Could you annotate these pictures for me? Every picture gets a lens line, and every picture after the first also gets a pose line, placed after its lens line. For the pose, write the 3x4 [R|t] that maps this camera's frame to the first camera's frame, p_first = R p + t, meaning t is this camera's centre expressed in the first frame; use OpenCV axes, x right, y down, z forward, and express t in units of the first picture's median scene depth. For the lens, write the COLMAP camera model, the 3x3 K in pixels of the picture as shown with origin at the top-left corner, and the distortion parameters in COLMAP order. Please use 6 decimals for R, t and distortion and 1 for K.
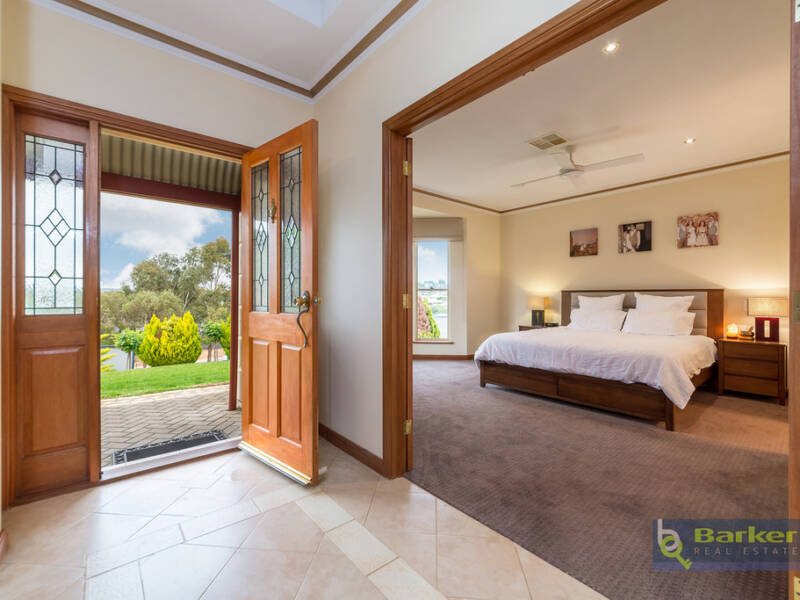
lens RADIAL K [[354.5, 0, 397.8], [0, 354.5, 299.3], [0, 0, 1]] dist [-0.008397, -0.000528]
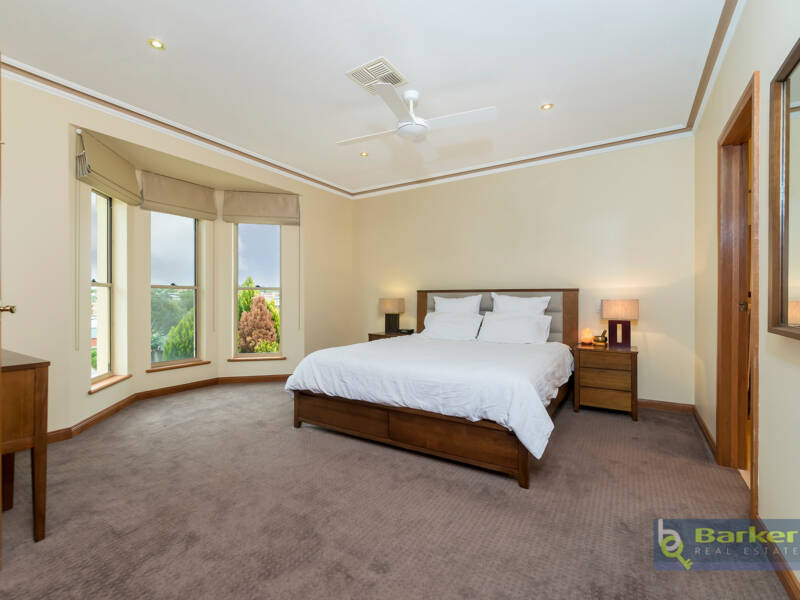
lens RADIAL K [[354.5, 0, 401.2], [0, 354.5, 302.1], [0, 0, 1]] dist [-0.008397, -0.000528]
pose [[0.953232, -0.003979, 0.302213, 0.206240], [0.002891, 0.999988, 0.004045, -0.000551], [-0.302226, -0.002982, 0.953232, 0.253635]]
